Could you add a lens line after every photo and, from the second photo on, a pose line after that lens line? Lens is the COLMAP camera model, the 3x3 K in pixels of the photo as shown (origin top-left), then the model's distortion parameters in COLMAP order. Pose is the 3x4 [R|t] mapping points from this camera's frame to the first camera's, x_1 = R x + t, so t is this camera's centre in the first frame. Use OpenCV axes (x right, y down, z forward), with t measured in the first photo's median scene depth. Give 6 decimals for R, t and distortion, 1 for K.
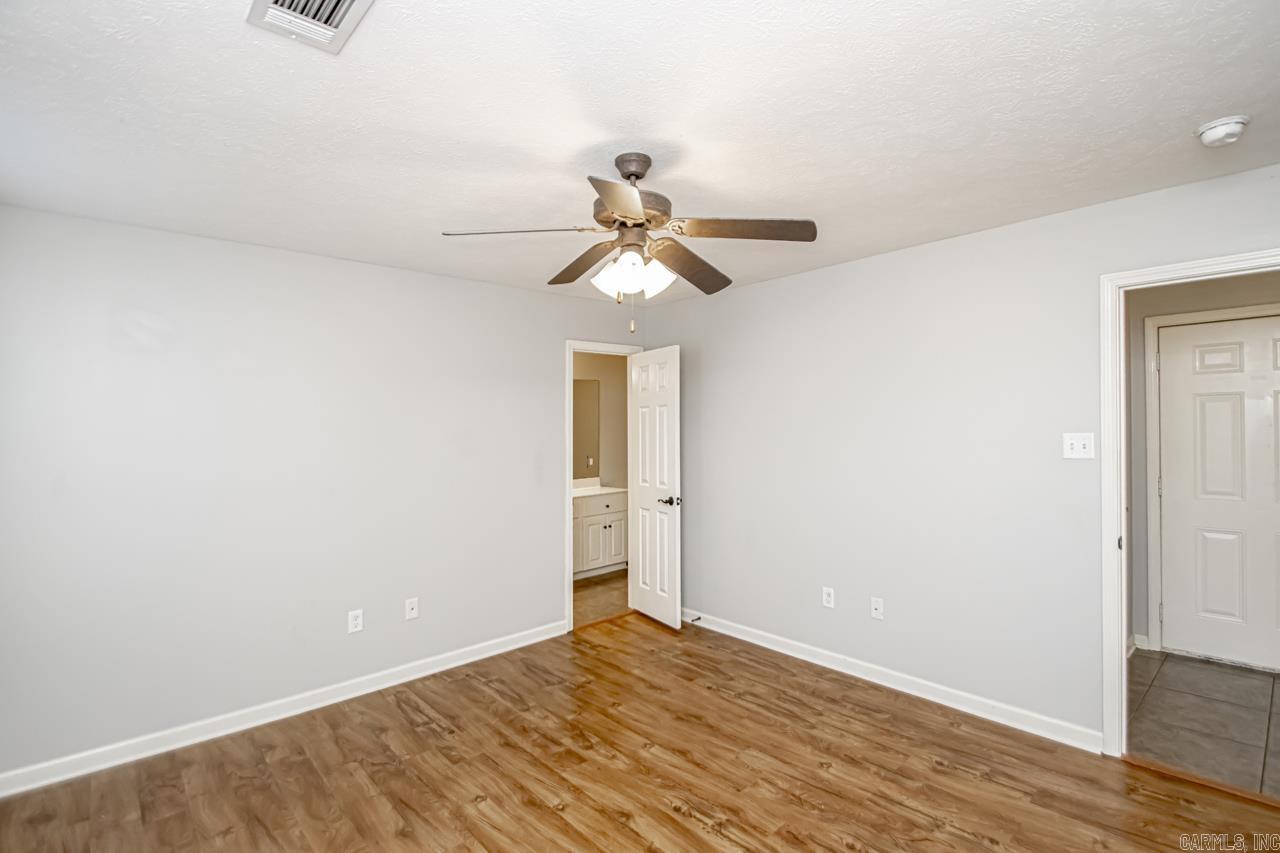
lens RADIAL K [[595.5, 0, 650.7], [0, 595.5, 425.6], [0, 0, 1]] dist [0.019174, -0.018529]
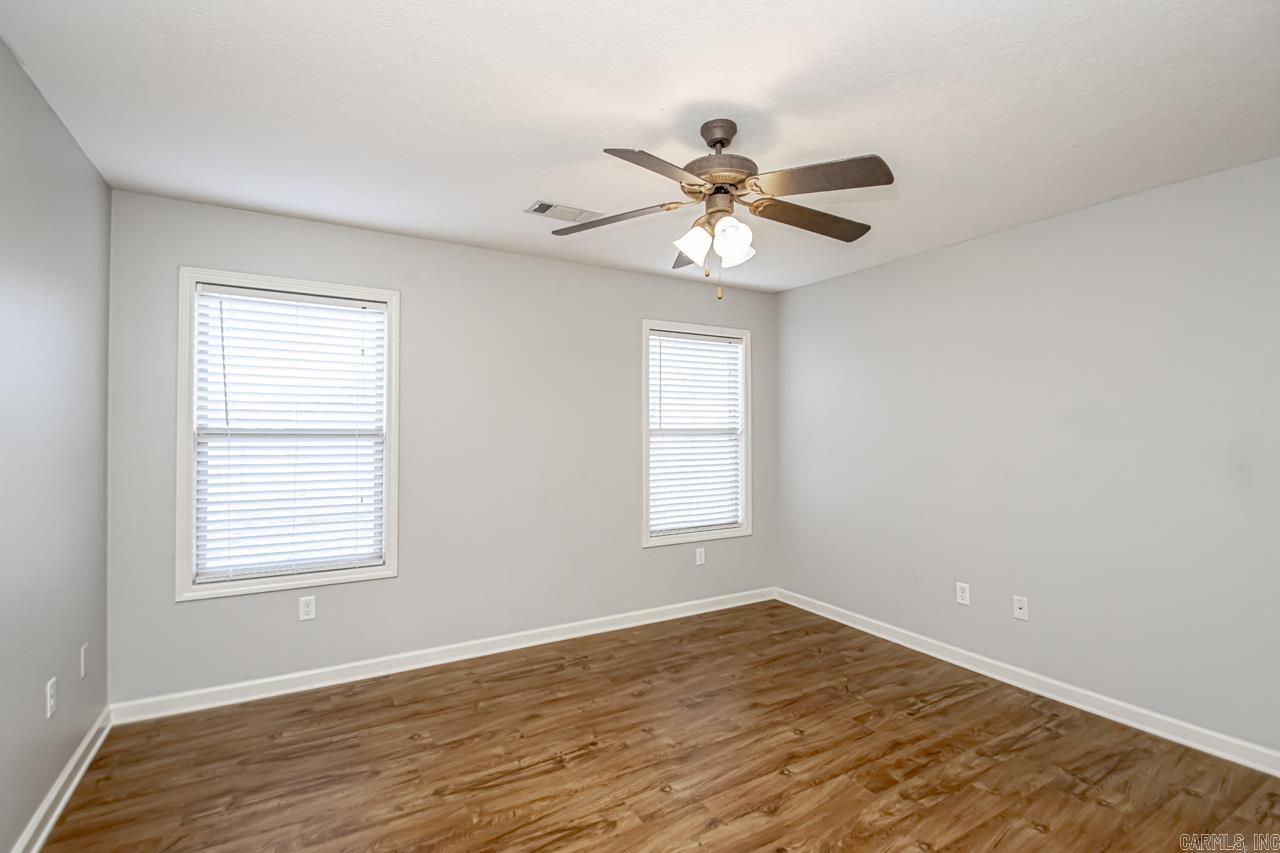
lens RADIAL K [[595.5, 0, 650.7], [0, 595.5, 425.6], [0, 0, 1]] dist [0.019174, -0.018529]
pose [[-0.211822, 0.009493, -0.977262, 0.766091], [0.008102, 0.999936, 0.007957, 0.030812], [0.977275, -0.006233, -0.211886, 0.855274]]
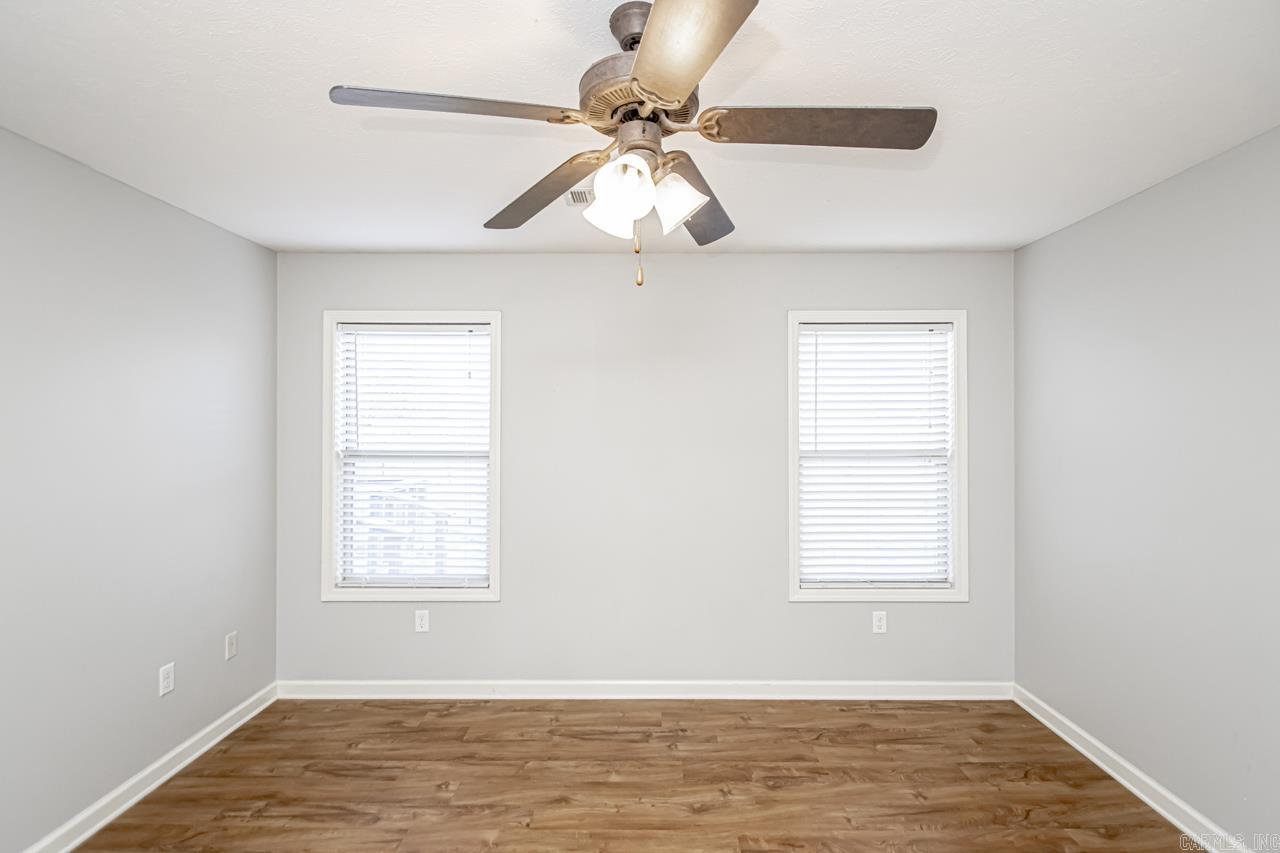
lens RADIAL K [[595.5, 0, 650.7], [0, 595.5, 425.6], [0, 0, 1]] dist [0.019174, -0.018529]
pose [[-0.687117, 0.016609, -0.726357, 0.341276], [0.016090, 0.999841, 0.007643, -0.013165], [0.726369, -0.006436, -0.687275, 1.136752]]
